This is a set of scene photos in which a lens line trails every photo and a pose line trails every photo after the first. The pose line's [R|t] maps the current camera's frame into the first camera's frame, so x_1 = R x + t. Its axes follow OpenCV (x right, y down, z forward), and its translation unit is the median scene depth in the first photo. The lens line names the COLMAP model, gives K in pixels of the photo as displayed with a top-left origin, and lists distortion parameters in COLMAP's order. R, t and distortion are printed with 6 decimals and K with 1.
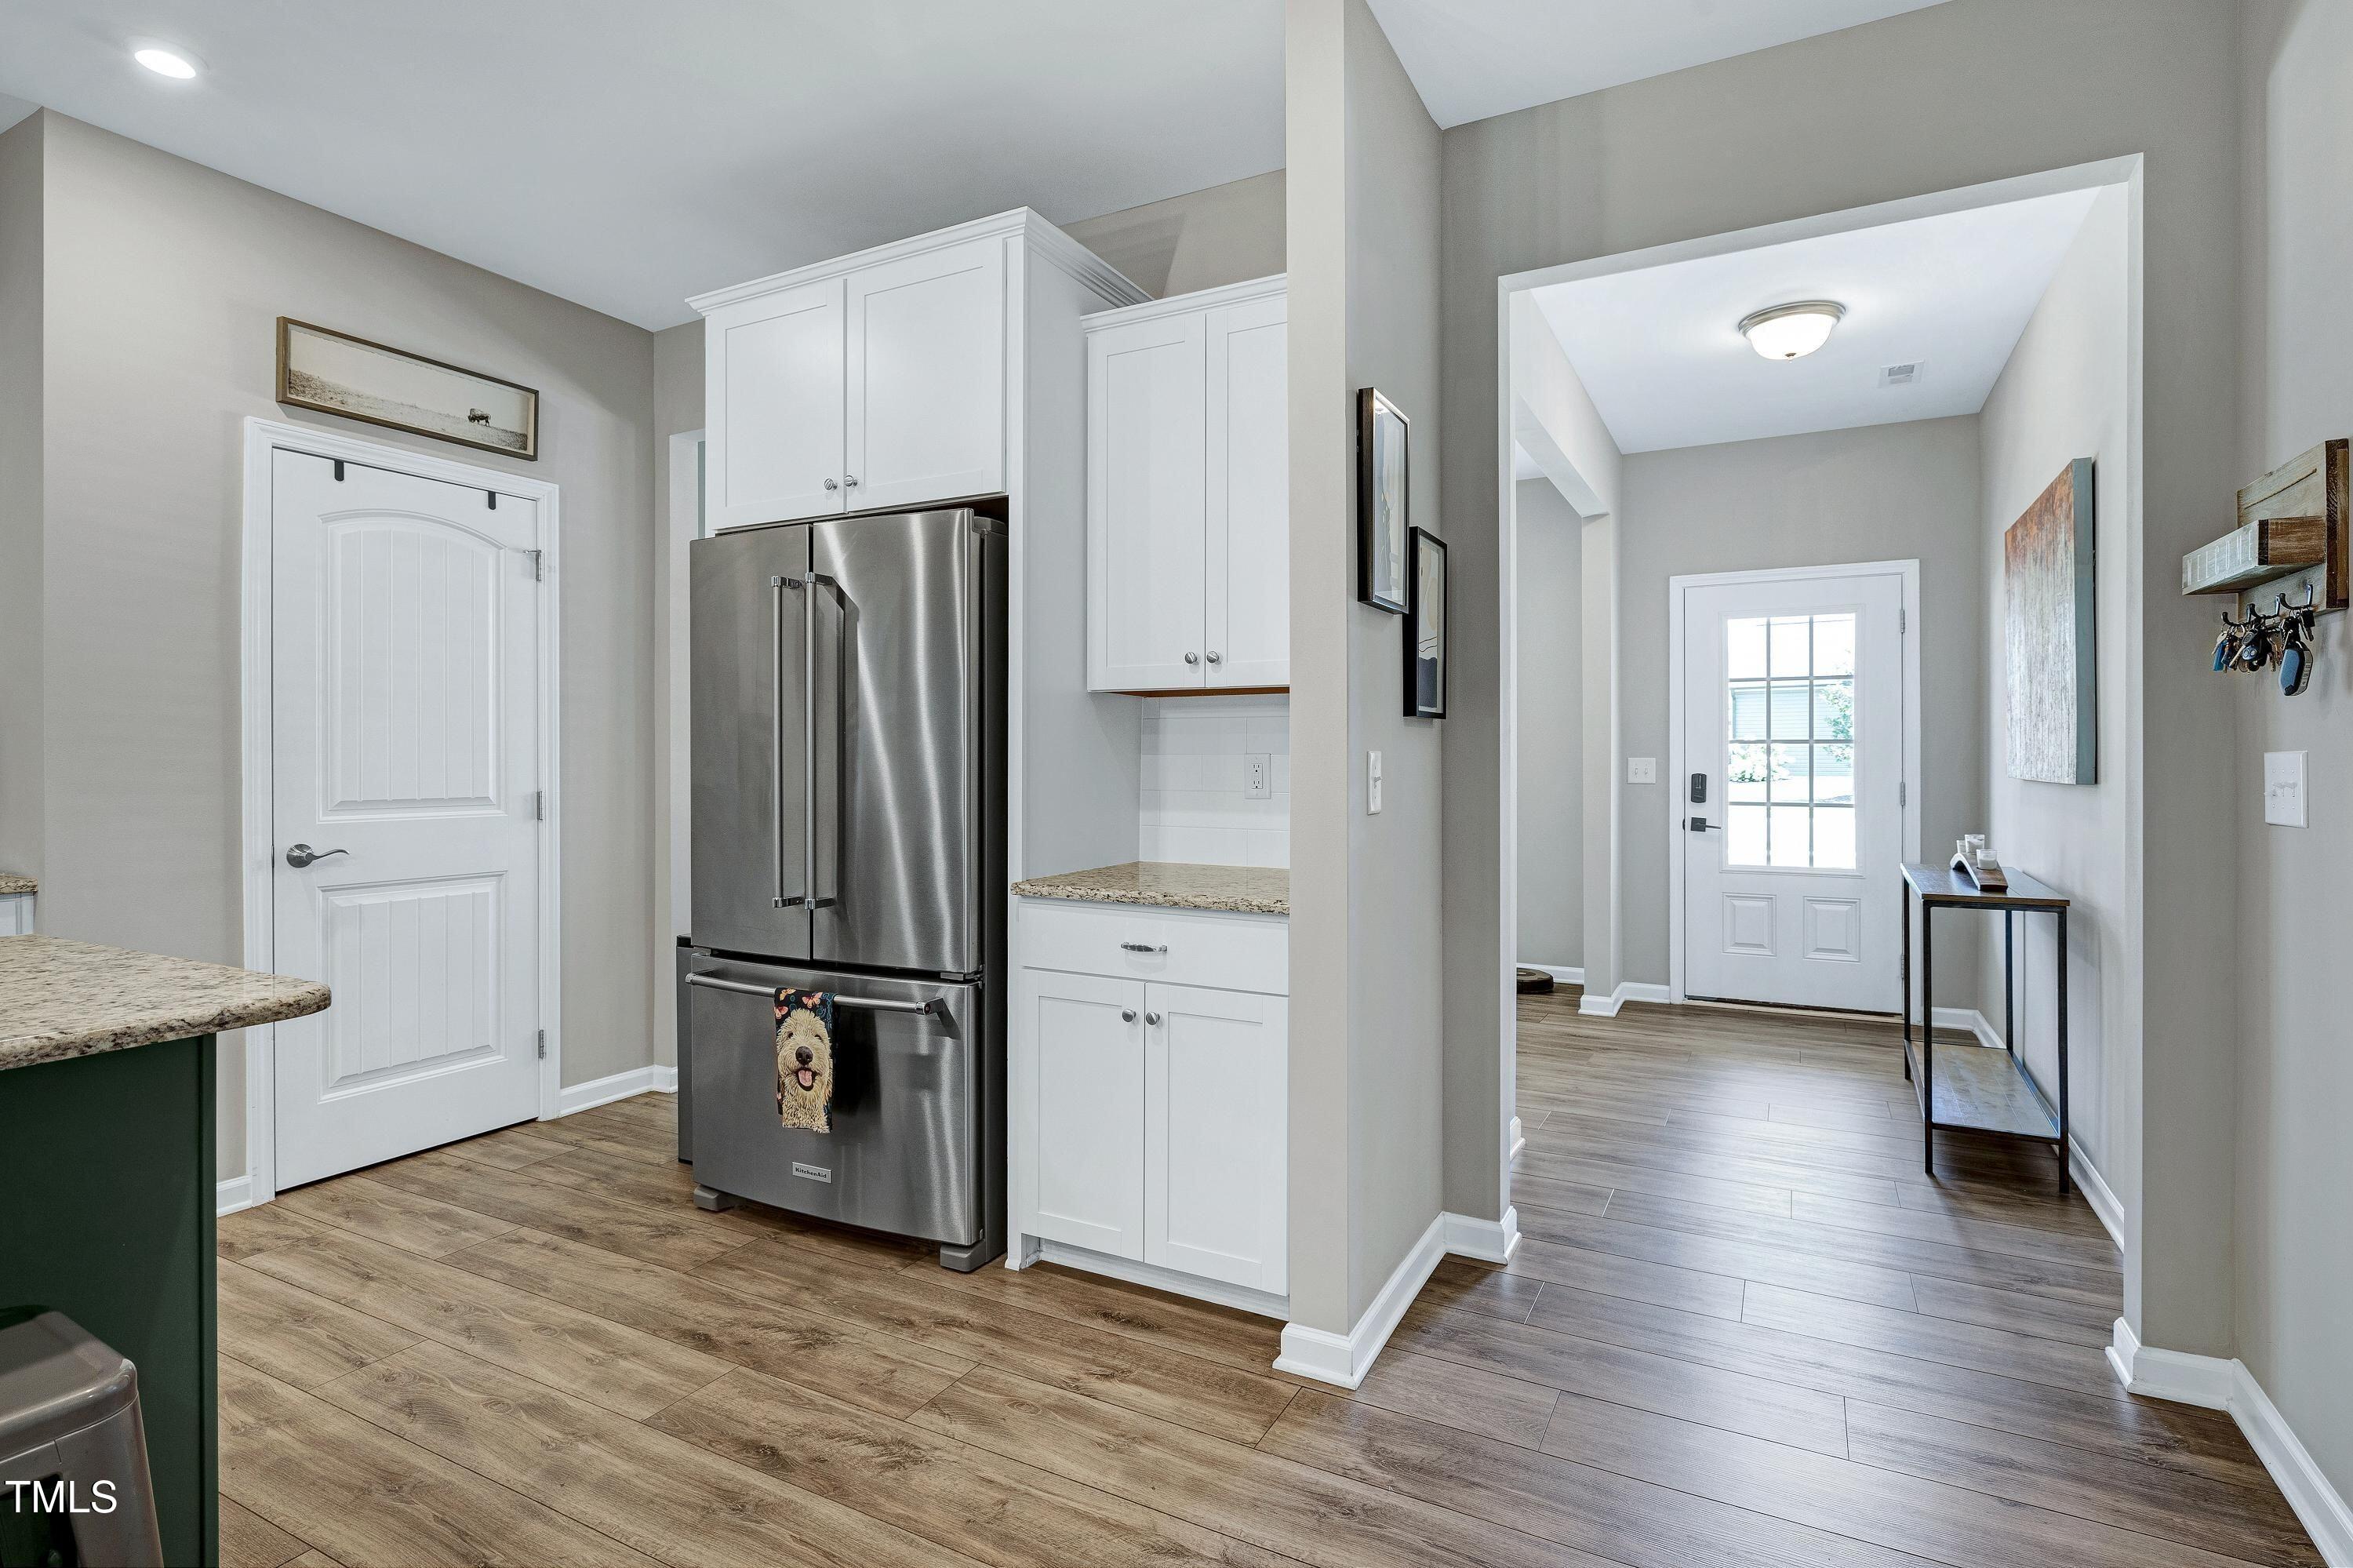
lens RADIAL K [[1104.6, 0, 1179.0], [0, 1104.6, 770.9], [0, 0, 1]] dist [-0.005366, 0.001388]
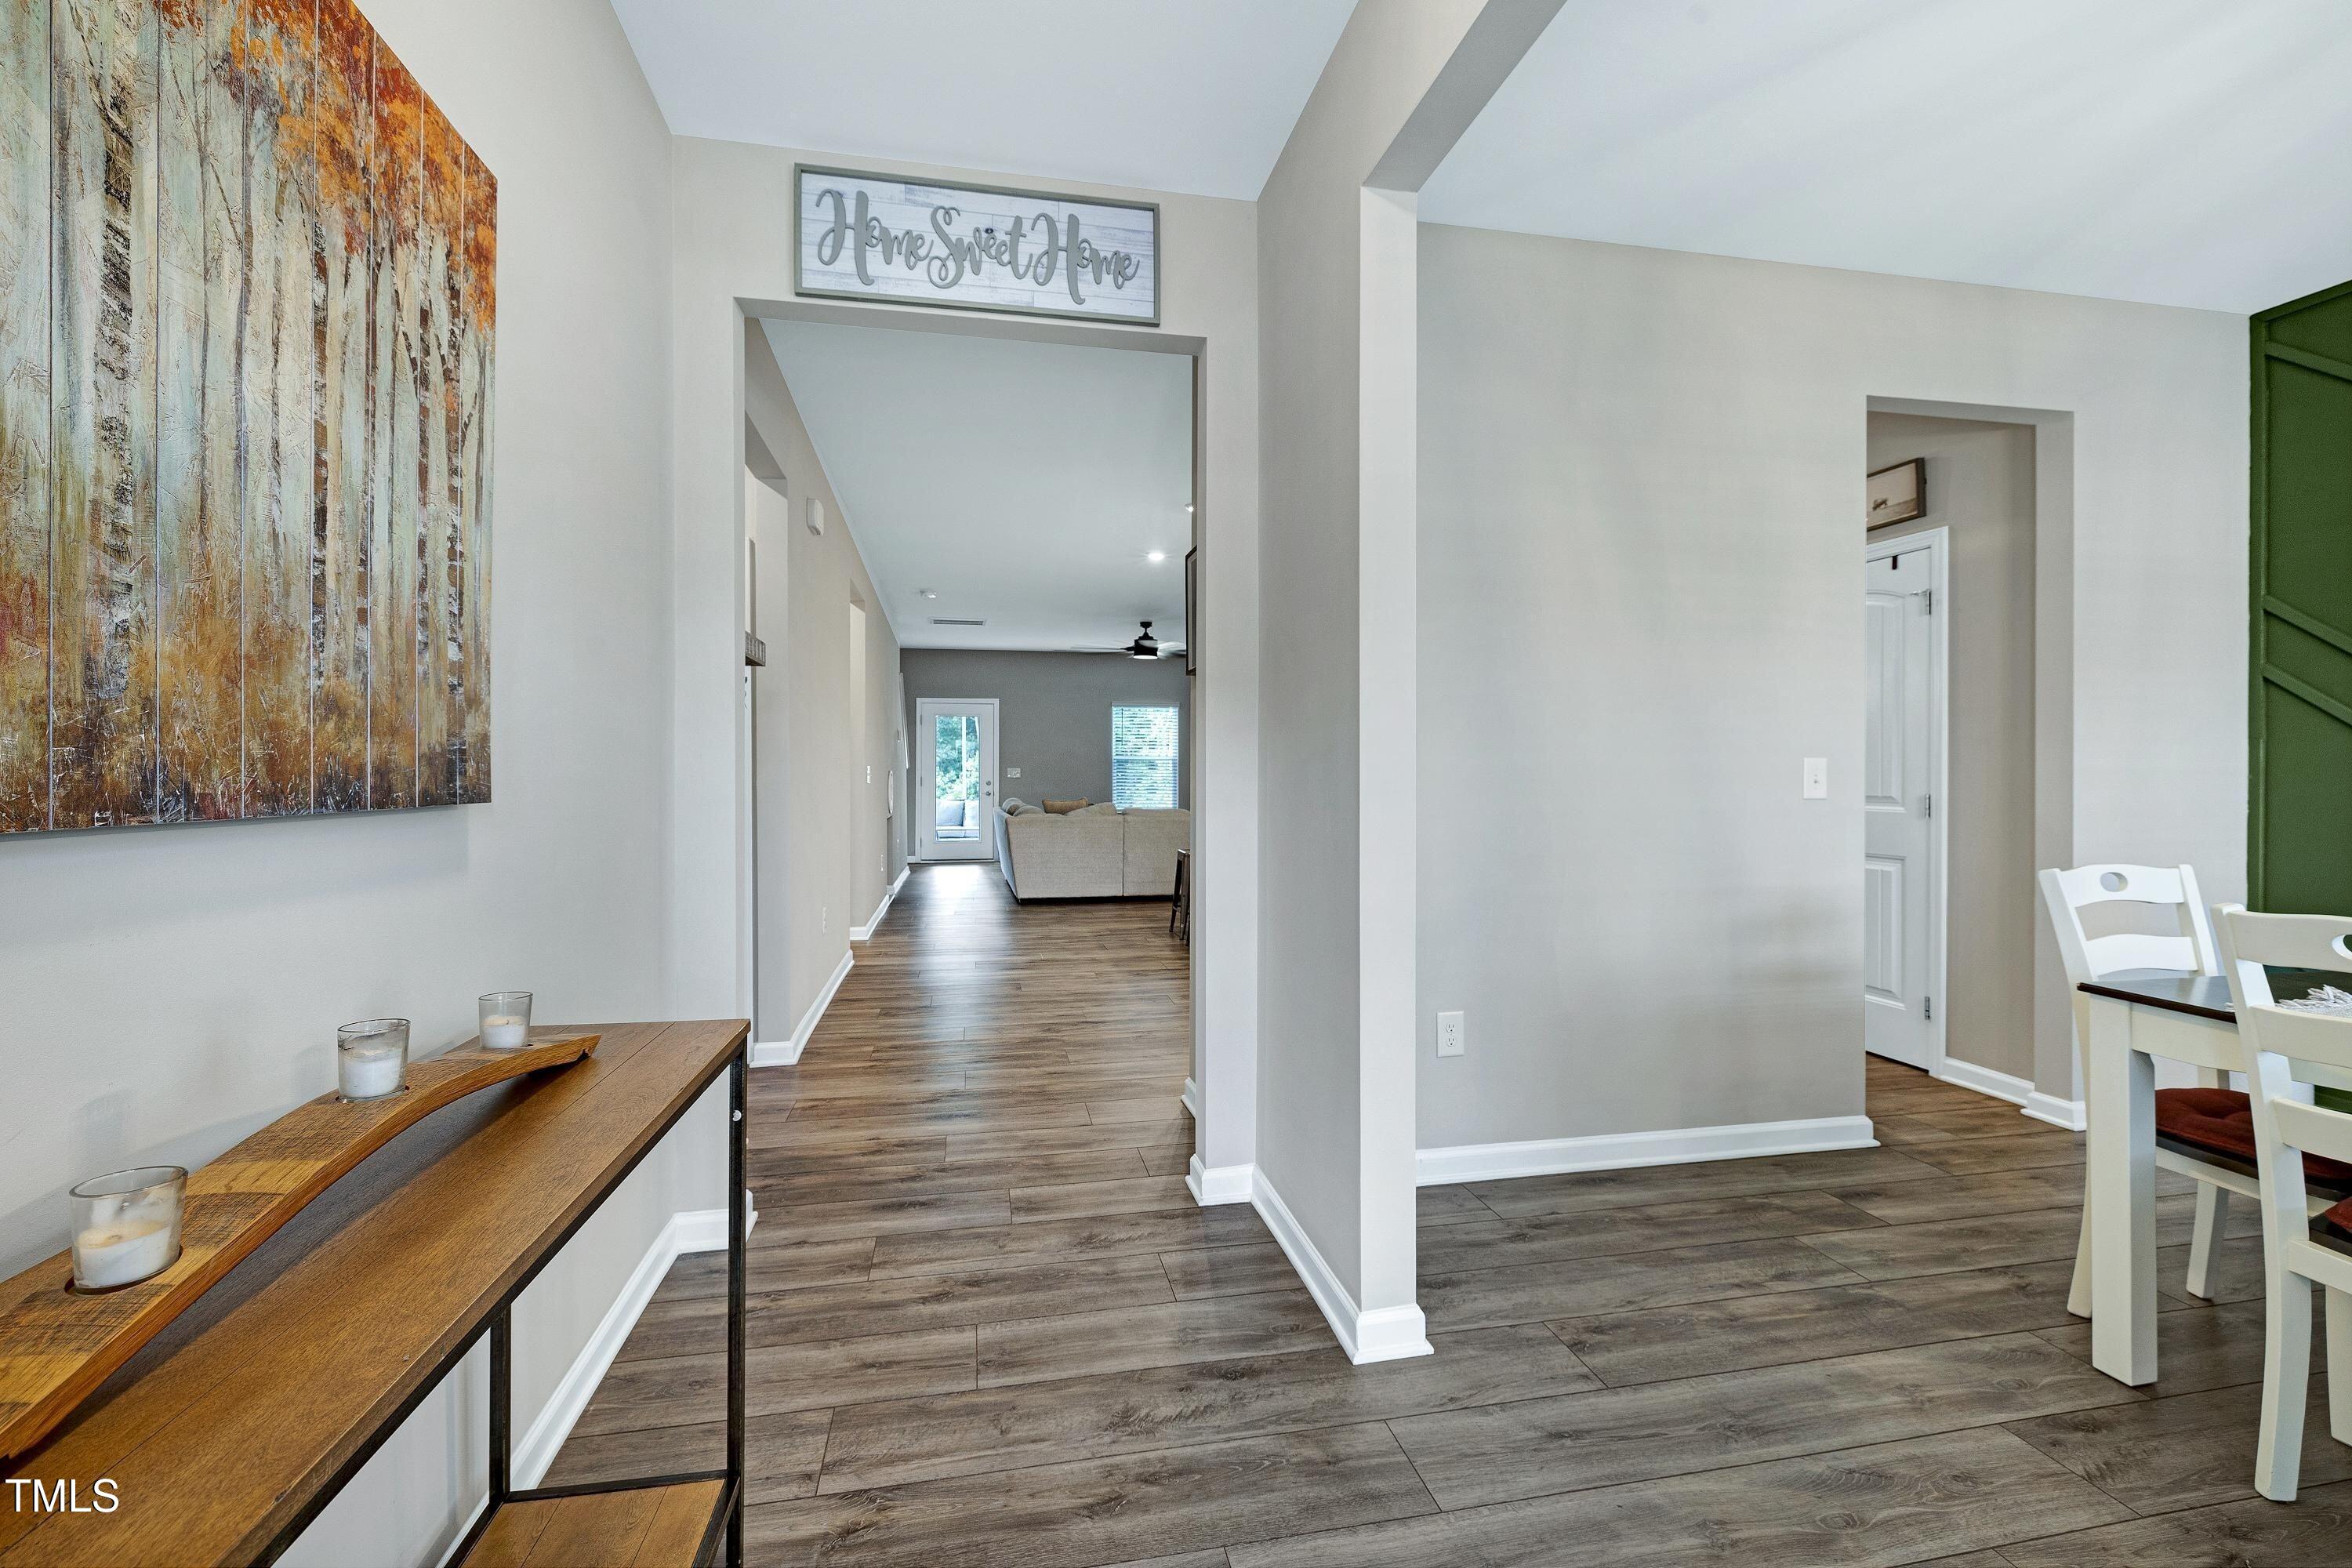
lens RADIAL K [[1104.1, 0, 1178.5], [0, 1104.1, 770.9], [0, 0, 1]] dist [-0.005366, 0.001388]
pose [[-0.781845, 0.001913, -0.623470, 0.798380], [-0.004446, 0.999953, 0.008643, -0.013091], [0.623457, 0.009529, -0.781799, 1.456705]]
